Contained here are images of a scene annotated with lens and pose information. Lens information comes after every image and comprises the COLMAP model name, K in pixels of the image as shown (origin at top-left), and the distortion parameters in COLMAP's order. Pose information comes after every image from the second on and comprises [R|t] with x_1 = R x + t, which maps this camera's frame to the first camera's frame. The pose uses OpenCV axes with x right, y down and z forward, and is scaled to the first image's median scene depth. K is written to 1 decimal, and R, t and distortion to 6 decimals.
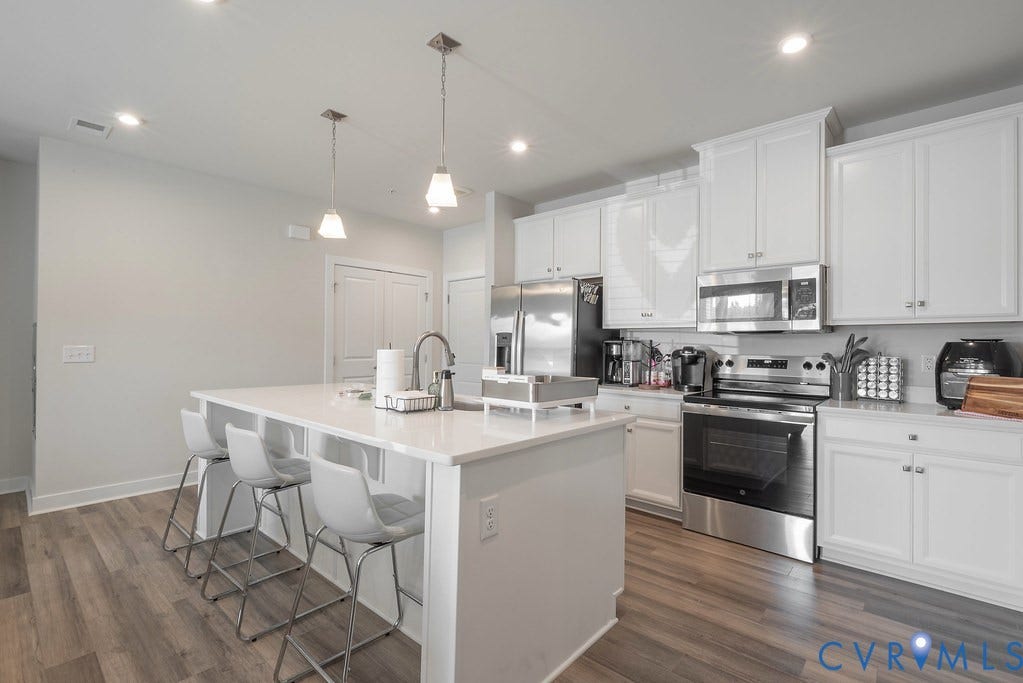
lens RADIAL K [[462.5, 0, 510.2], [0, 462.5, 340.6], [0, 0, 1]] dist [-0.002209, 0.001458]
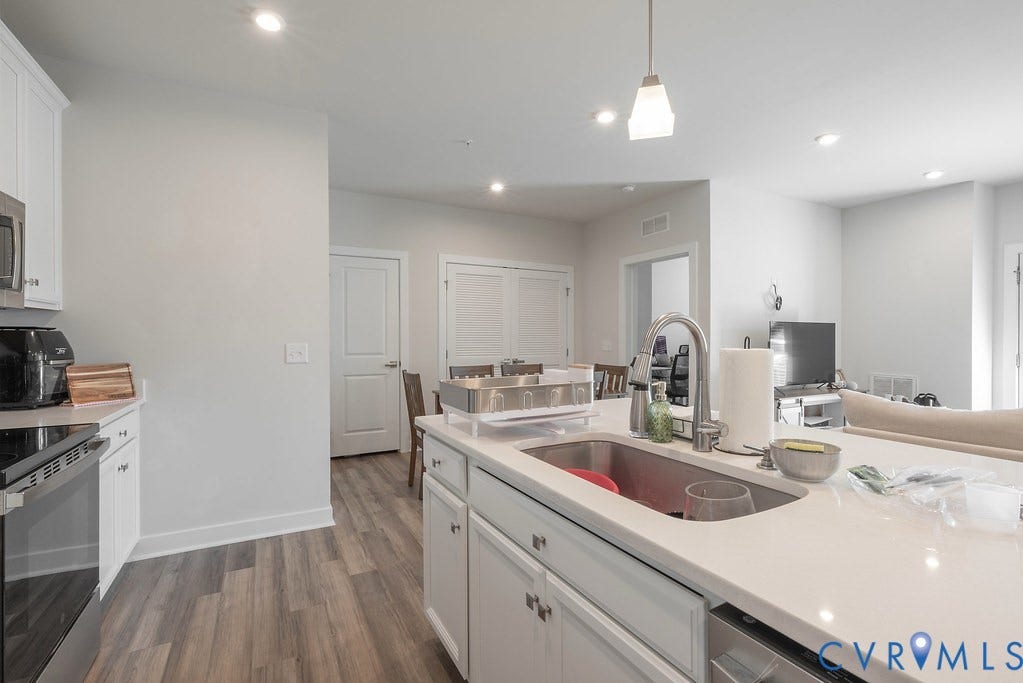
lens RADIAL K [[462.5, 0, 510.2], [0, 462.5, 340.6], [0, 0, 1]] dist [-0.002209, 0.001458]
pose [[-0.937552, -0.010779, 0.347677, -0.149695], [-0.011048, 0.999938, 0.001207, 0.009547], [-0.347669, -0.002709, -0.937613, 1.317850]]
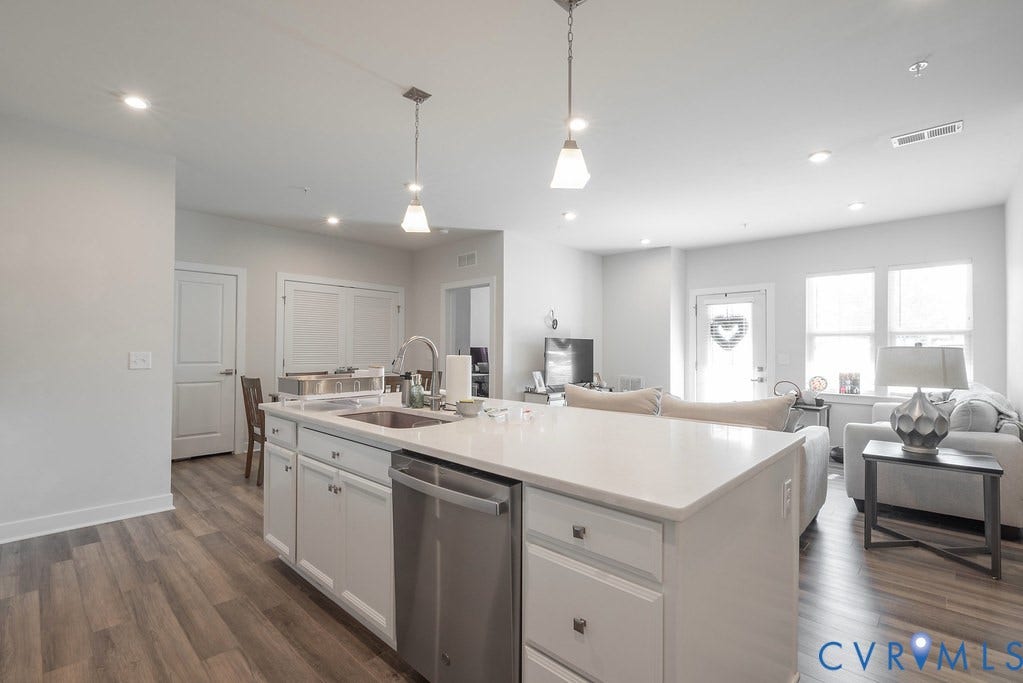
lens RADIAL K [[462.5, 0, 510.2], [0, 462.5, 340.6], [0, 0, 1]] dist [-0.002209, 0.001458]
pose [[-0.999227, -0.014700, 0.036470, -0.337405], [-0.015656, 0.999538, -0.026052, 0.008895], [-0.036070, -0.026603, -0.998995, 1.669542]]
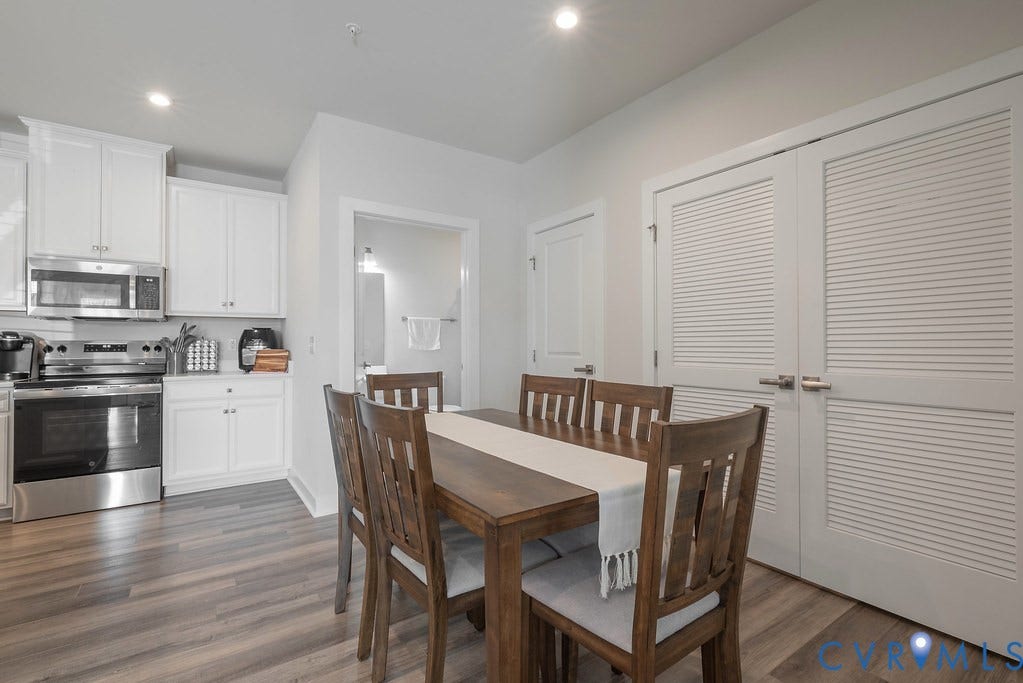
lens RADIAL K [[462.5, 0, 510.2], [0, 462.5, 340.6], [0, 0, 1]] dist [-0.002209, 0.001458]
pose [[0.230887, 0.001440, 0.972980, -0.333414], [-0.005321, 0.999986, -0.000217, 0.031863], [-0.972966, -0.005127, 0.230891, -0.213961]]
